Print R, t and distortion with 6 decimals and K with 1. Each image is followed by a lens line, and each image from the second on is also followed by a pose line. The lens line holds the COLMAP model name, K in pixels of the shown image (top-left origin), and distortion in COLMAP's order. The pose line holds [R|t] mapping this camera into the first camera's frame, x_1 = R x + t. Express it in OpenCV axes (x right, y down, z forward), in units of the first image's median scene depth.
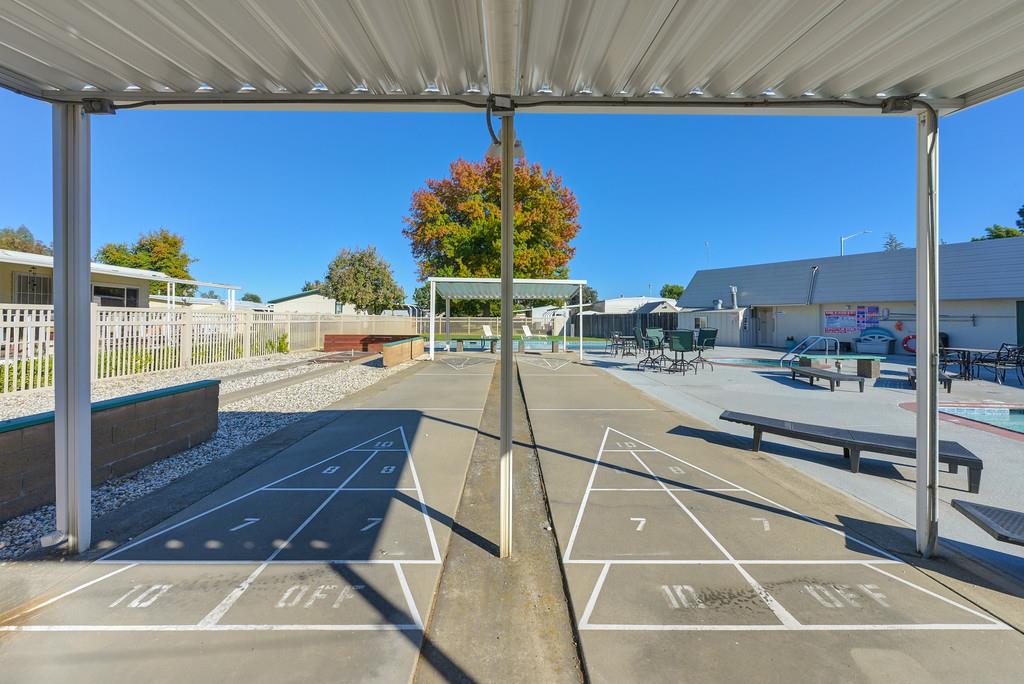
lens RADIAL K [[409.1, 0, 504.8], [0, 409.1, 319.4], [0, 0, 1]] dist [0.002238, -0.000587]
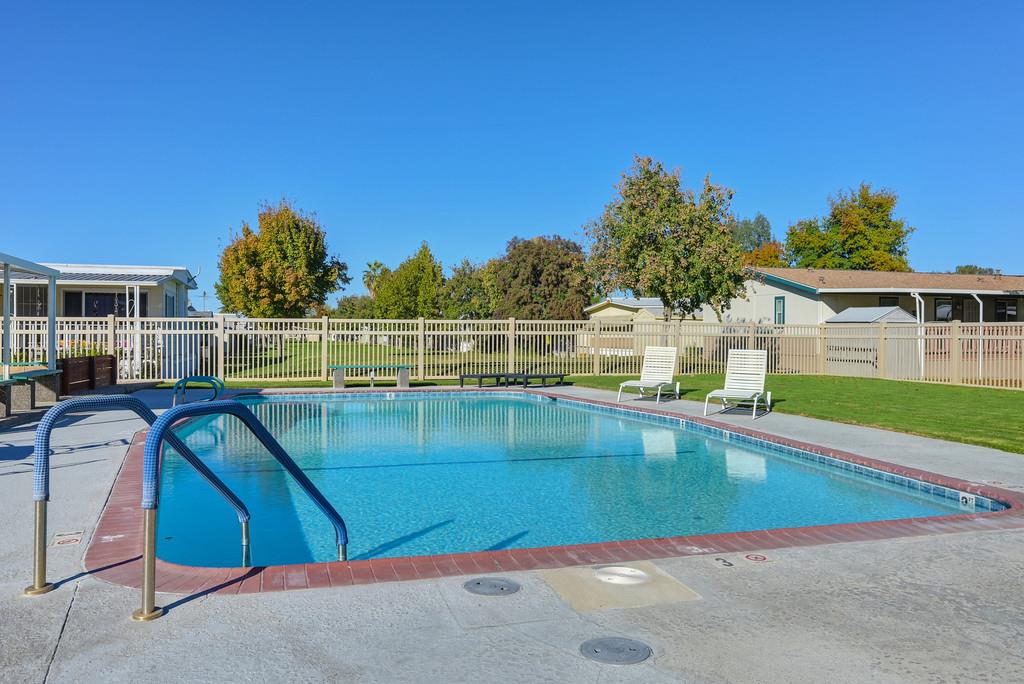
lens RADIAL K [[796.9, 0, 512.6], [0, 796.9, 343.6], [0, 0, 1]] dist [-0.018732, 0.003293]
pose [[0.247648, 0.007168, -0.968824, 0.309943], [-0.002249, 0.999974, 0.006824, 0.005212], [0.968847, 0.000489, 0.247658, 0.457913]]
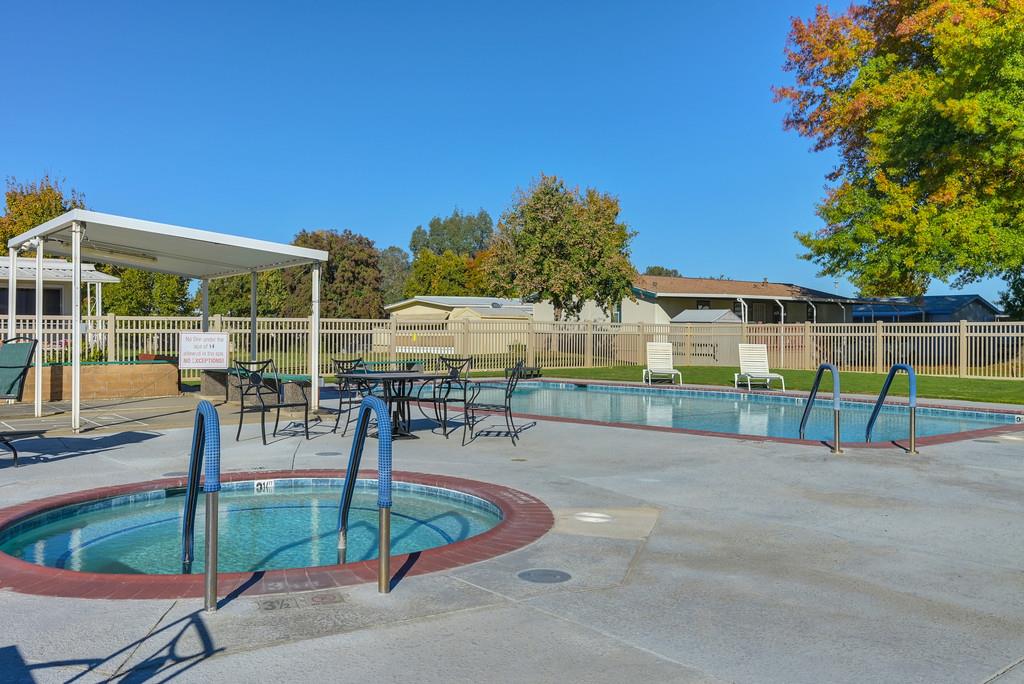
lens RADIAL K [[875.1, 0, 510.8], [0, 875.1, 343.6], [0, 0, 1]] dist [-0.007867, -0.009391]
pose [[0.586027, 0.005347, -0.810274, 0.333200], [0.001357, 0.999970, 0.007580, 0.005595], [0.810290, -0.005541, 0.586003, 0.255550]]
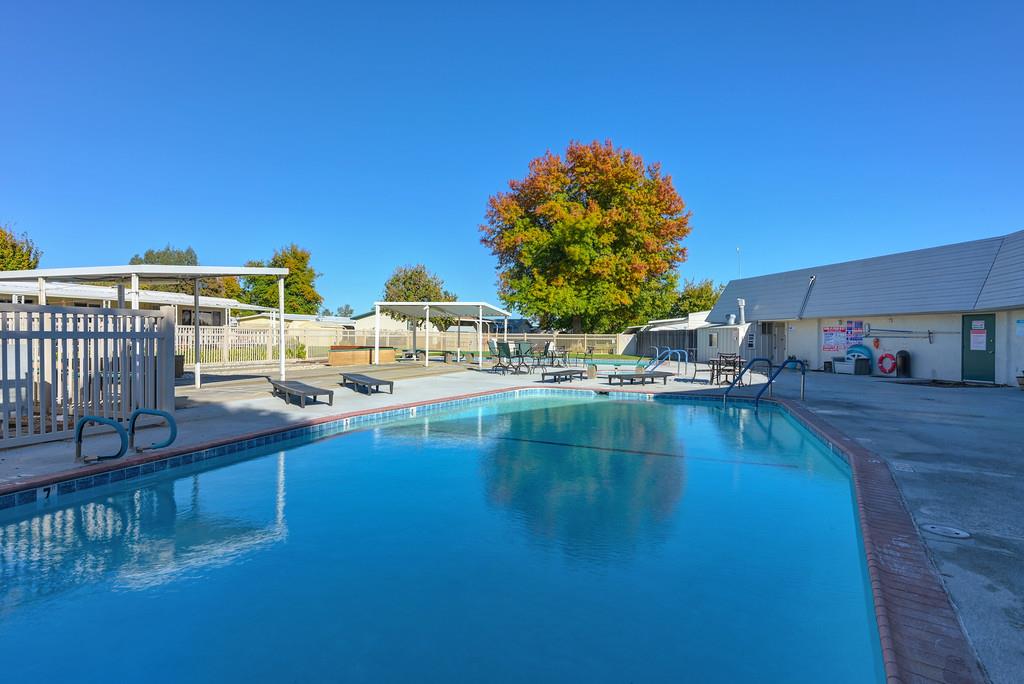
lens RADIAL K [[562.2, 0, 510.3], [0, 562.2, 341.2], [0, 0, 1]] dist [0.000777, 0.001111]
pose [[0.936266, 0.007241, -0.351217, 0.274860], [-0.005292, 0.999965, 0.006509, 0.003338], [0.351252, -0.004235, 0.936271, -0.176033]]
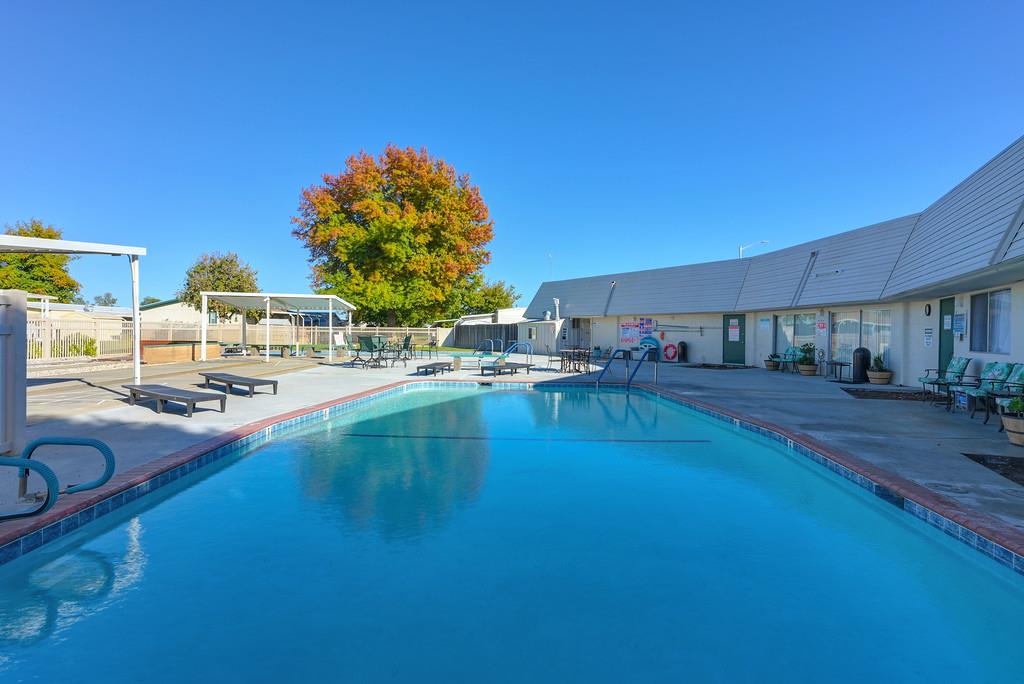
lens RADIAL K [[514.0, 0, 511.4], [0, 514.0, 332.6], [0, 0, 1]] dist [-0.002058, 0.003505]
pose [[0.999474, 0.006009, 0.031875, 0.213200], [-0.006080, 0.999979, 0.002133, 0.002708], [-0.031862, -0.002326, 0.999490, -0.168169]]
